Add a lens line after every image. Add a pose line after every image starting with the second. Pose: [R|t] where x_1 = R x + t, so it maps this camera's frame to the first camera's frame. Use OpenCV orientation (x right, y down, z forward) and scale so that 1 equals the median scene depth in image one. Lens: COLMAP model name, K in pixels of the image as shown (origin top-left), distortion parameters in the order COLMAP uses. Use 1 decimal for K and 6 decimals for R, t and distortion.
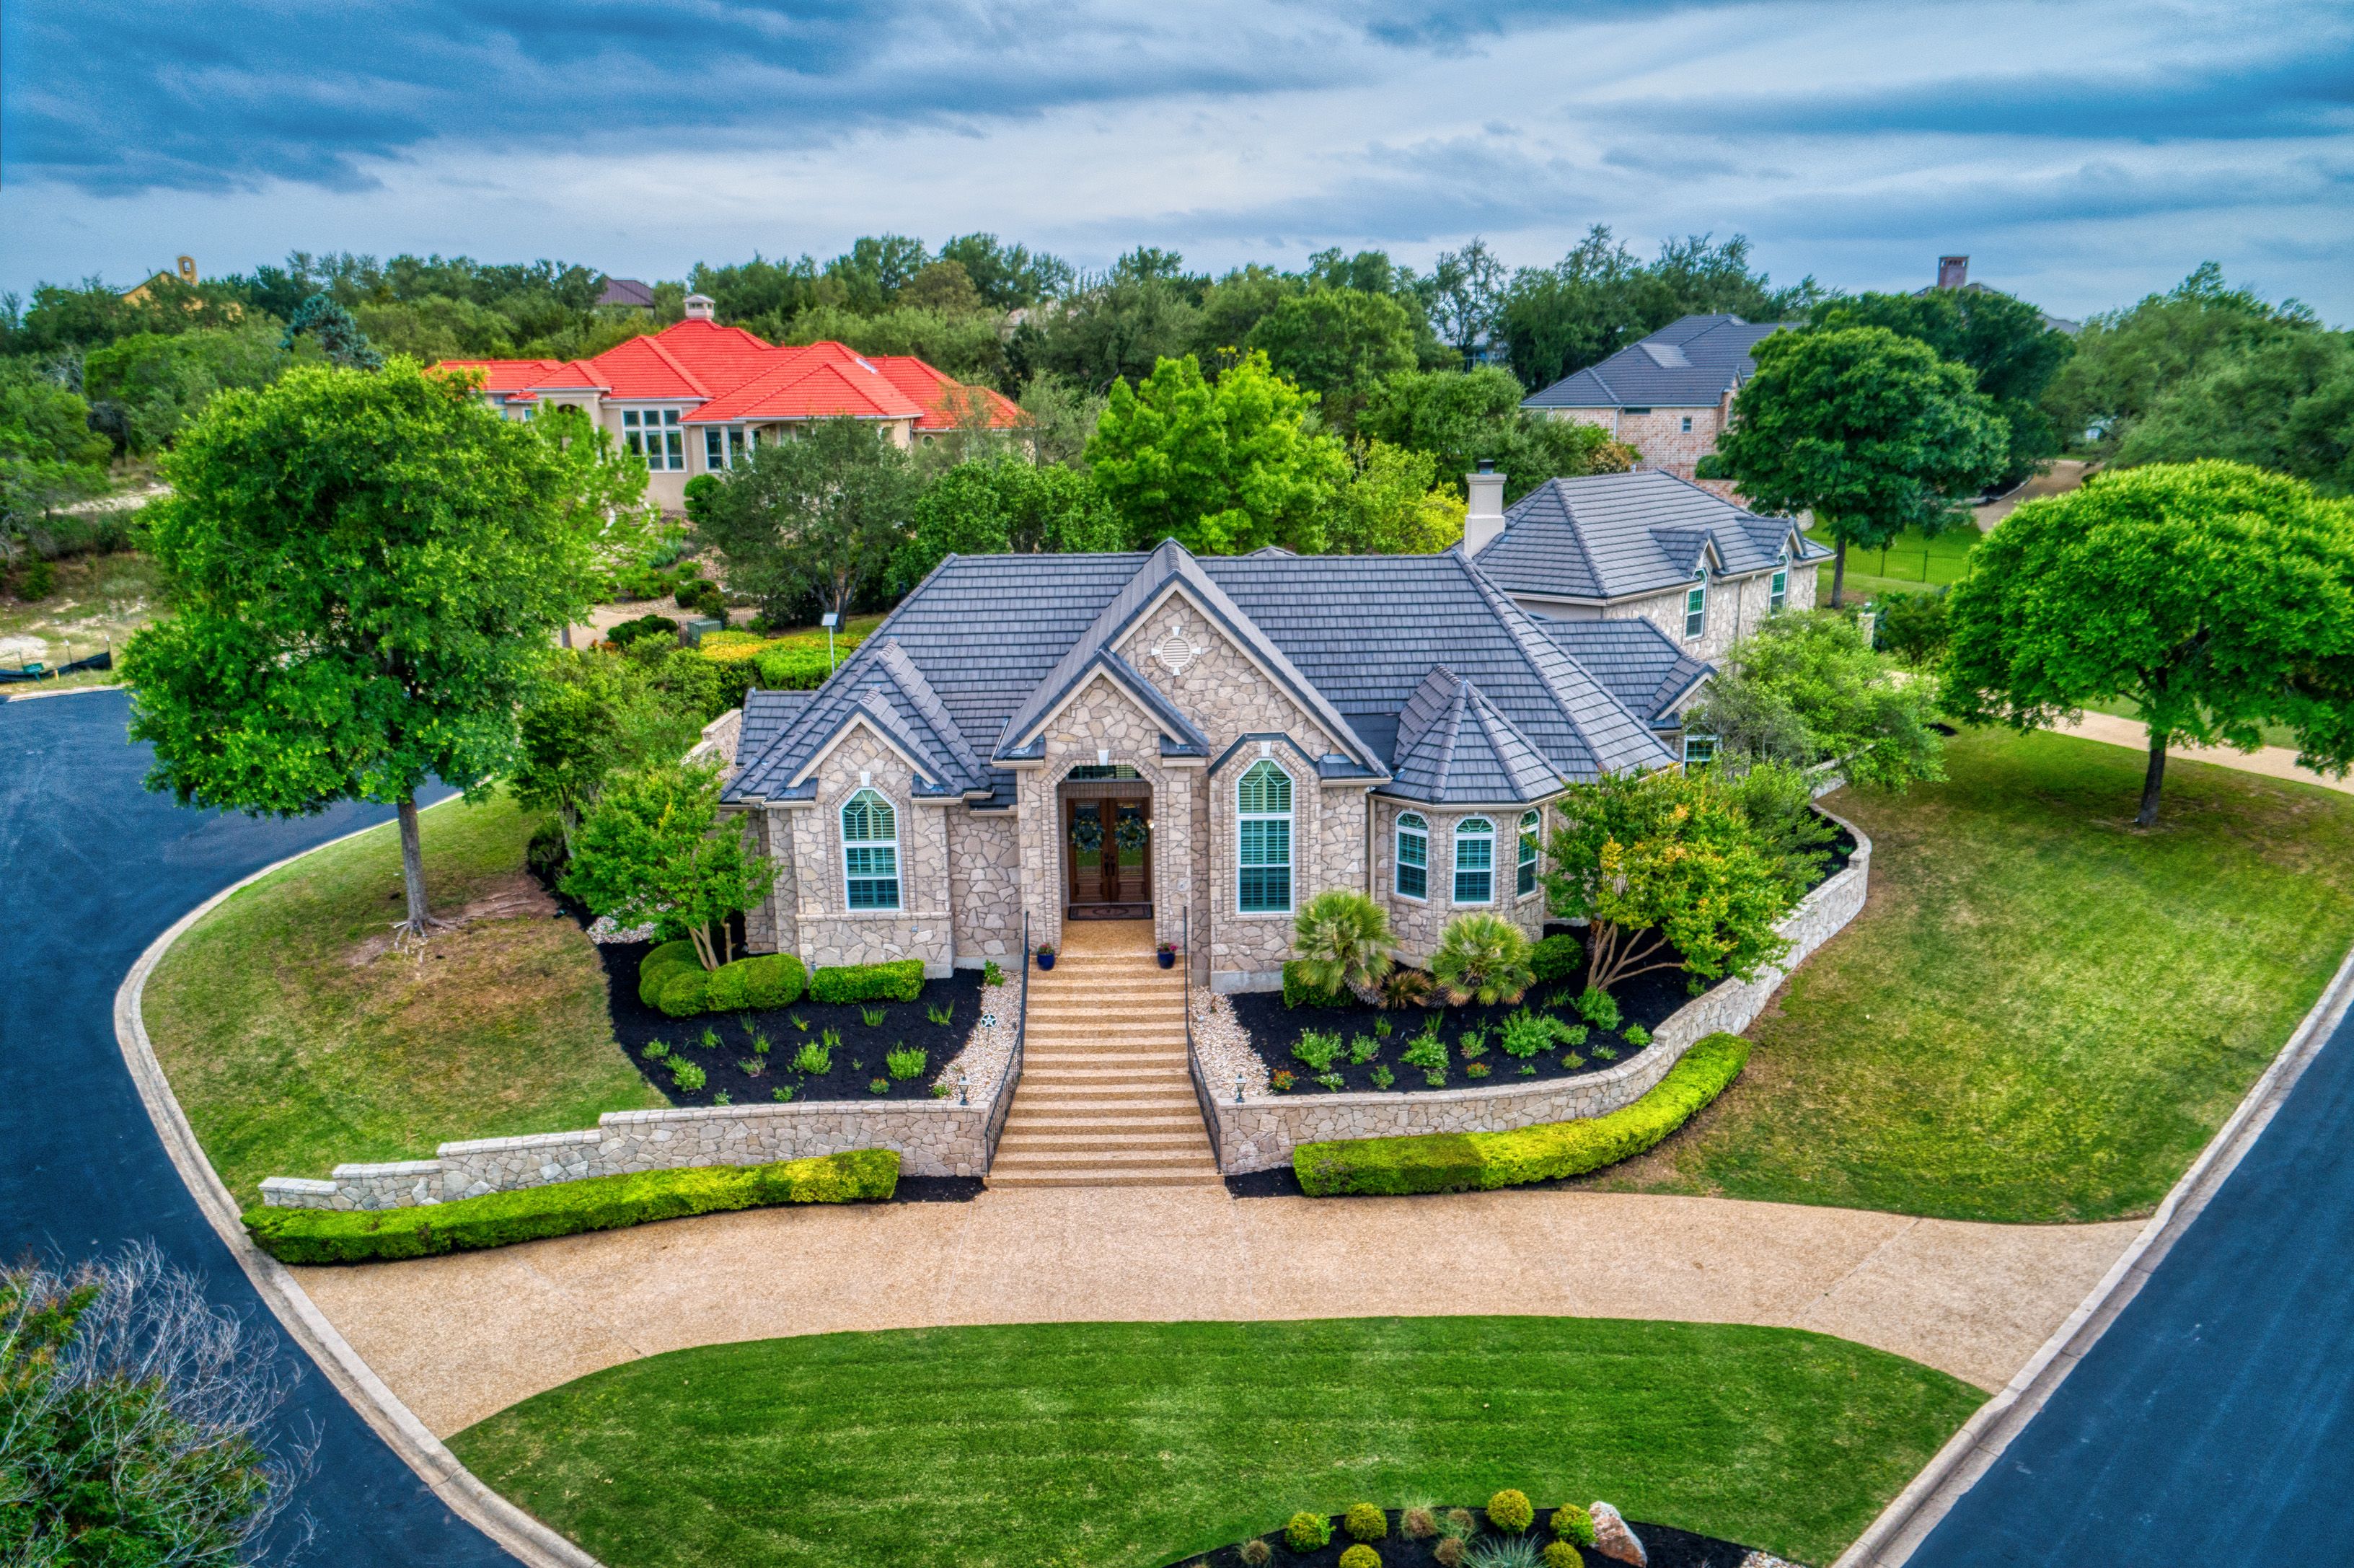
lens RADIAL K [[1588.4, 0, 1177.0], [0, 1588.4, 784.0], [0, 0, 1]] dist [-0.004567, 0.009749]
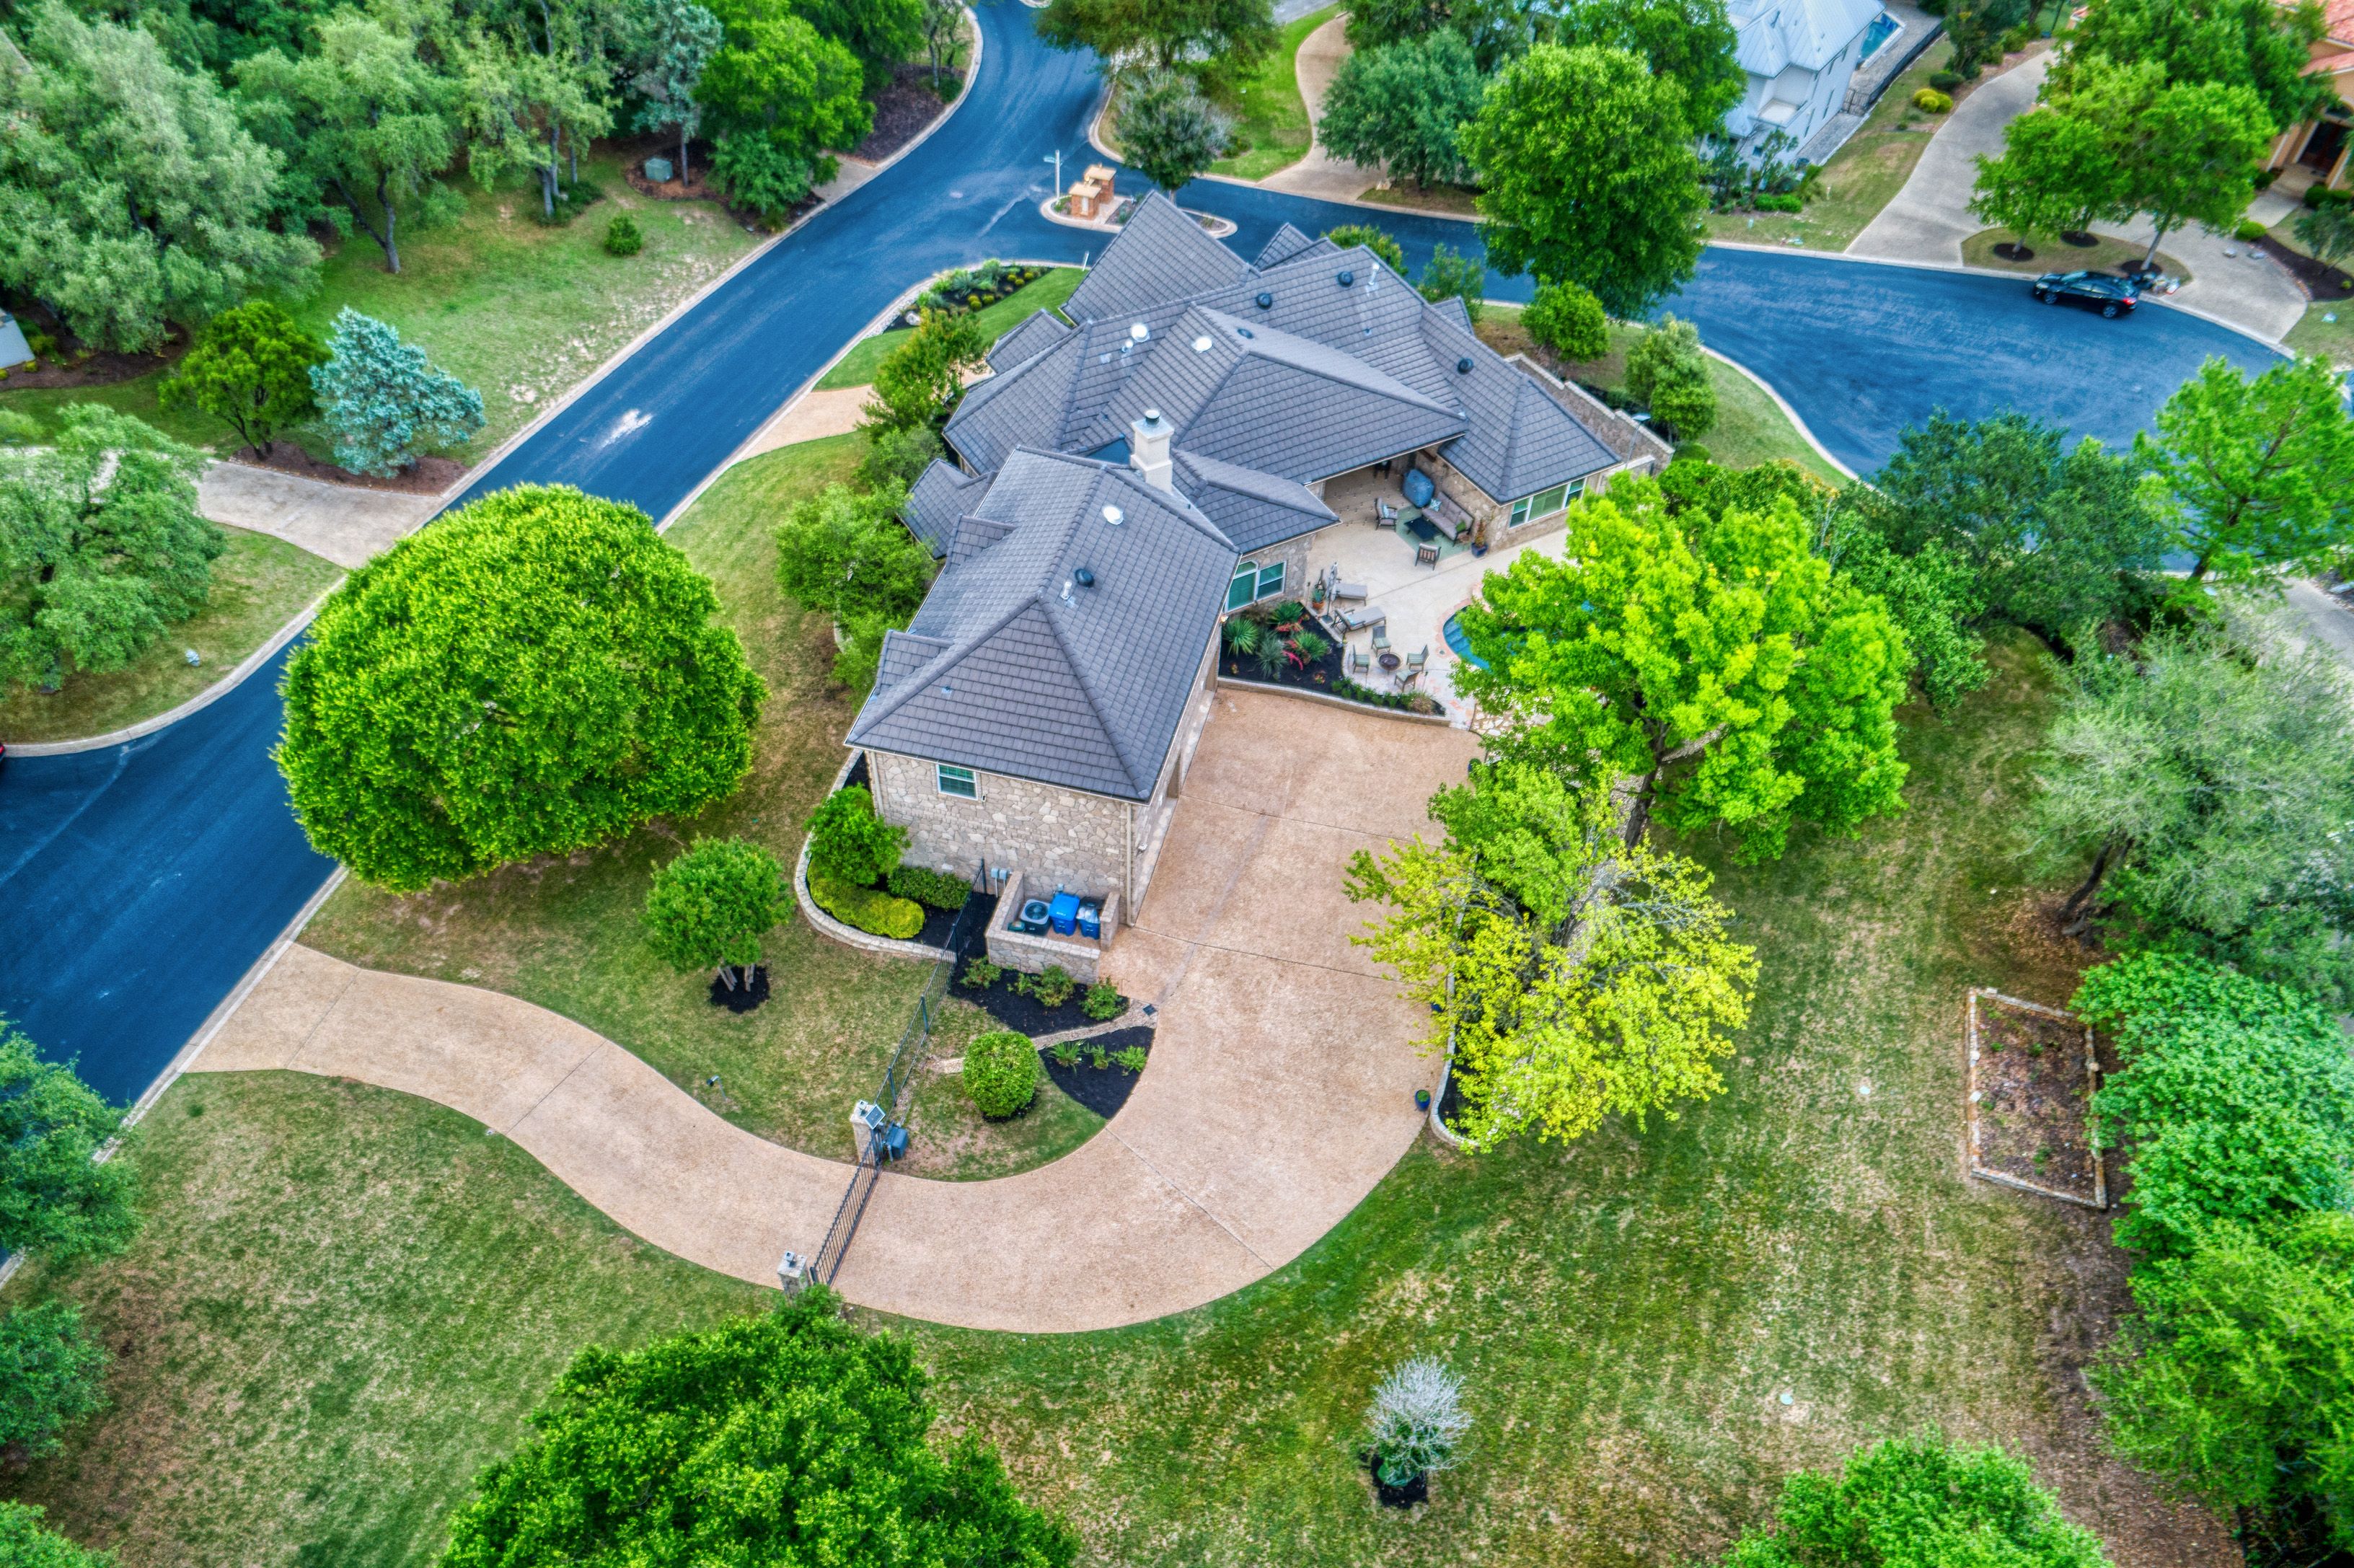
lens RADIAL K [[1588.4, 0, 1177.0], [0, 1588.4, 784.0], [0, 0, 1]] dist [-0.004567, 0.009749]
pose [[-0.869622, 0.335609, -0.362110, 0.907833], [-0.149898, 0.519340, 0.841318, -1.368418], [0.470412, 0.785909, -0.401323, 2.273299]]
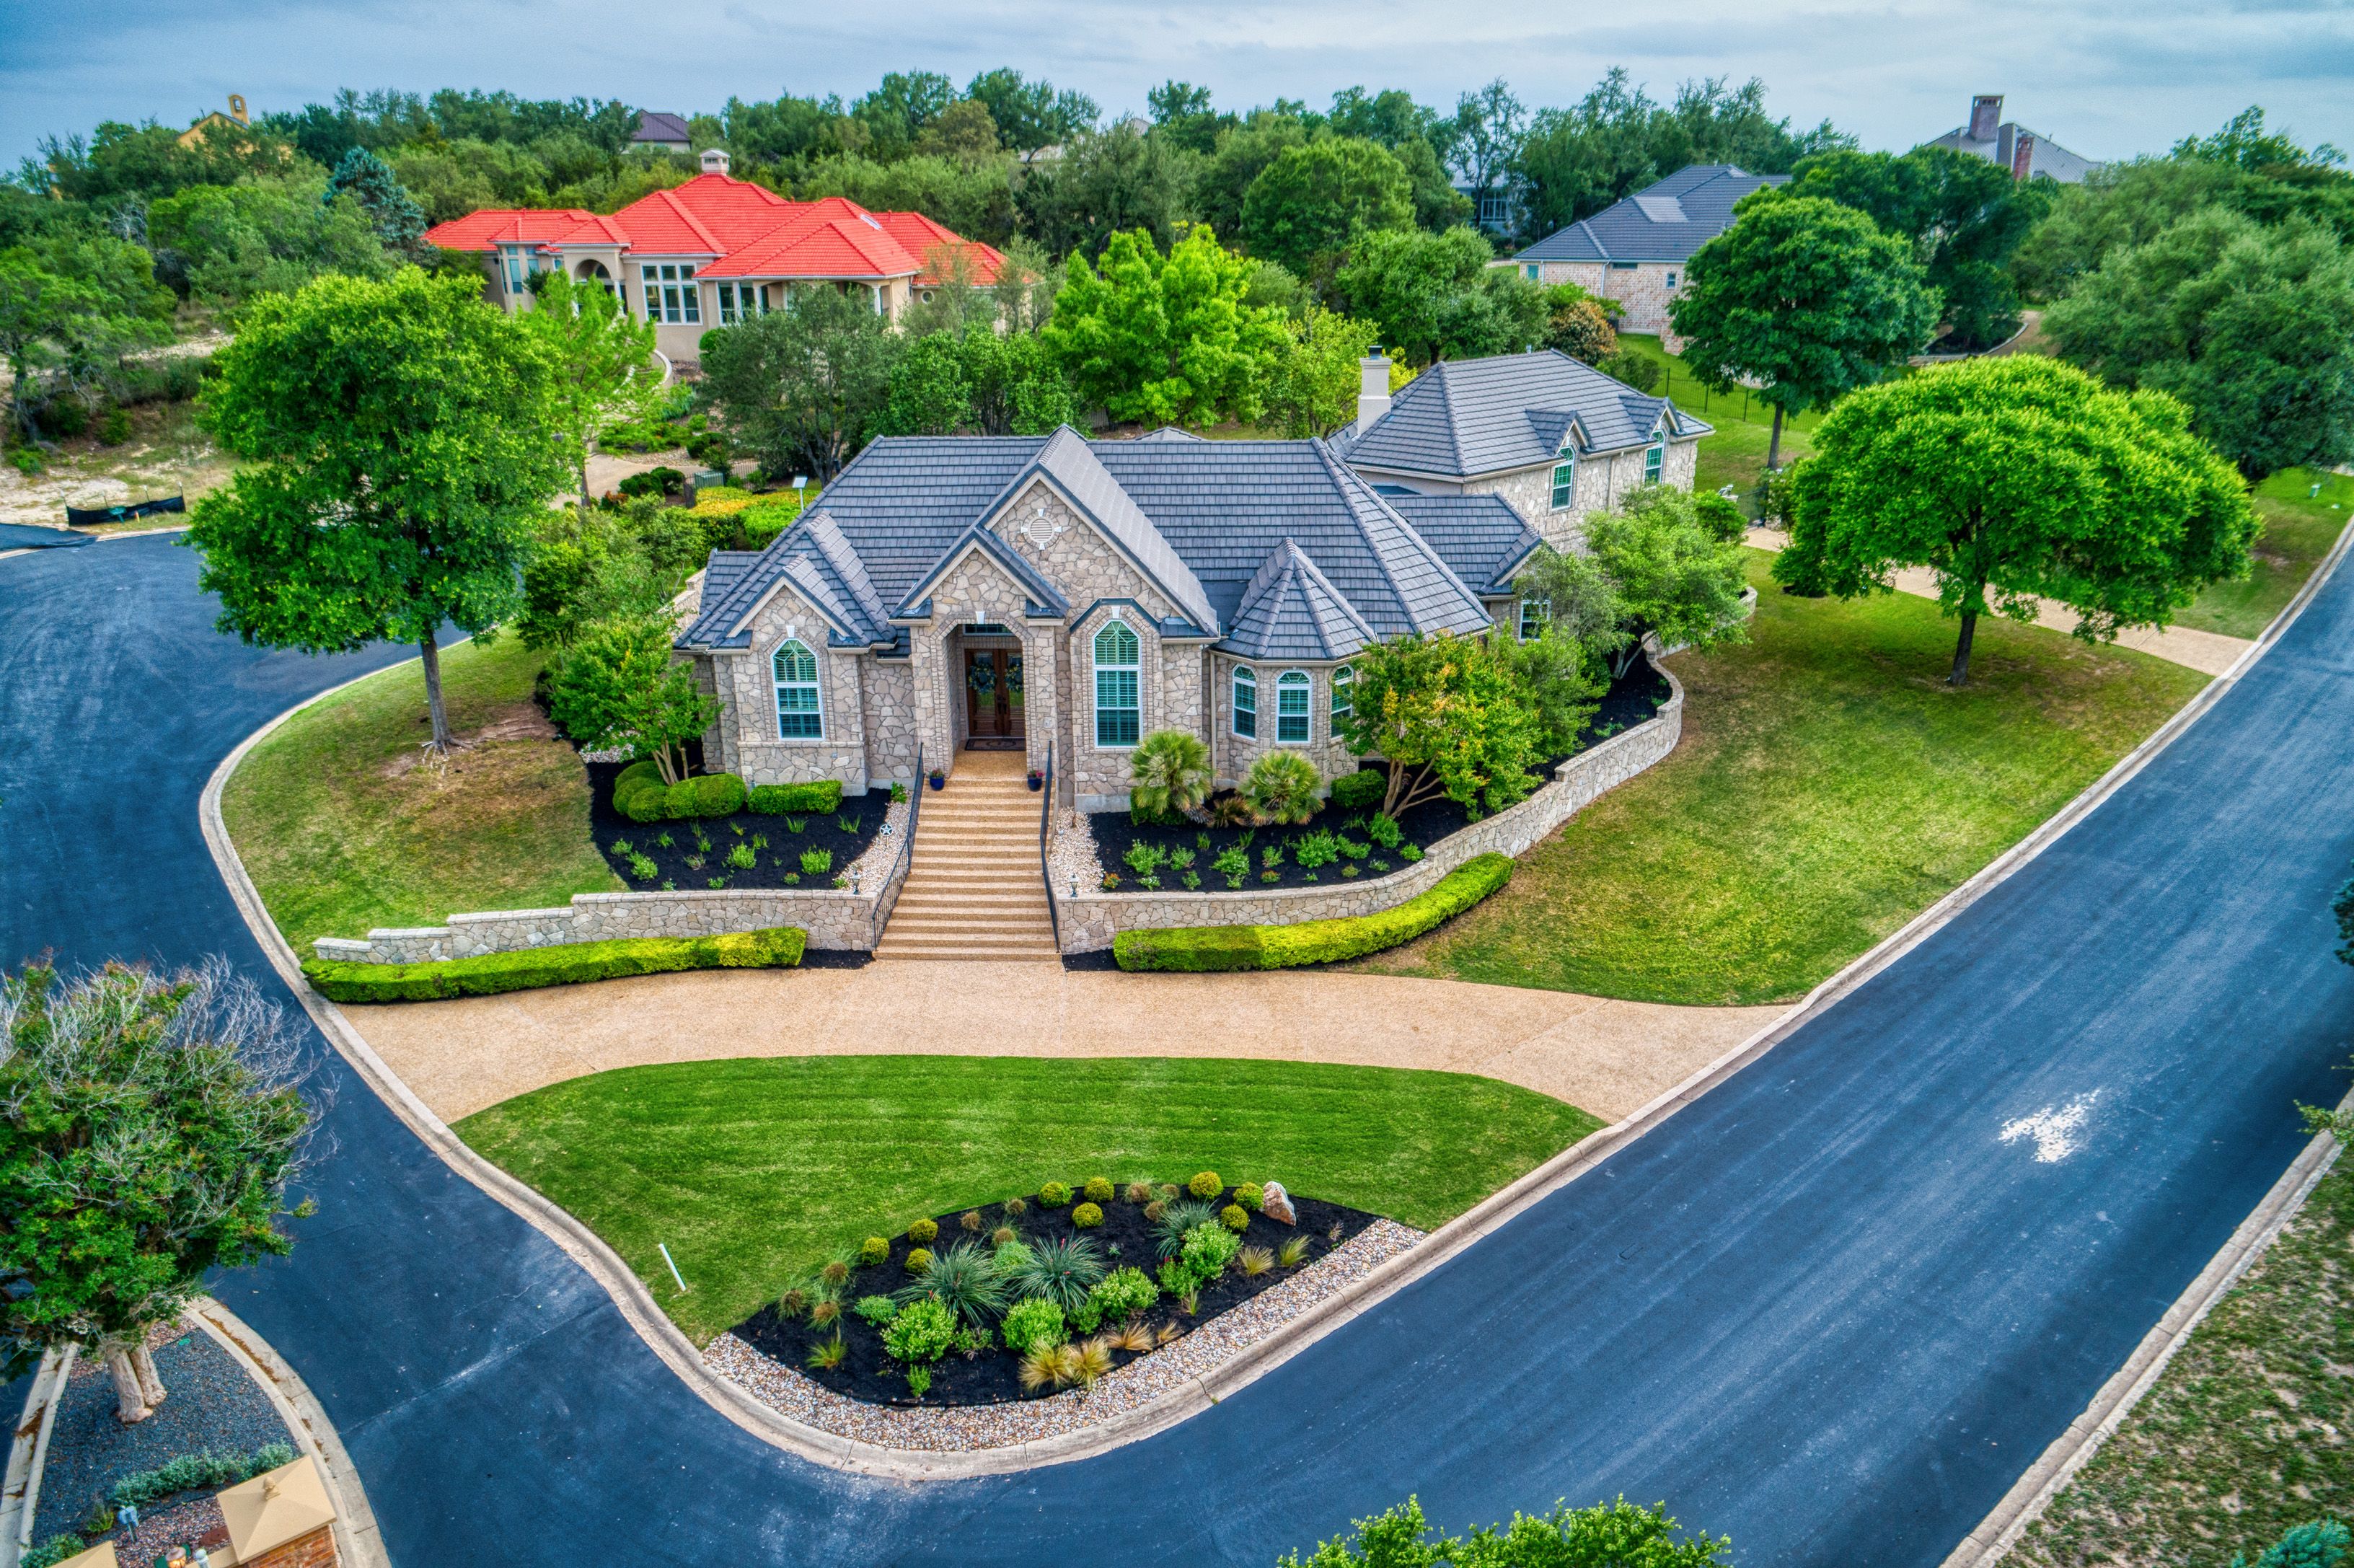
lens RADIAL K [[1601.0, 0, 1172.4], [0, 1601.0, 769.4], [0, 0, 1]] dist [-0.007346, 0.009705]
pose [[0.998981, 0.018676, -0.041085, 0.146041], [-0.014663, 0.995283, 0.095900, -0.019603], [0.042682, -0.095200, 0.994543, -0.213735]]
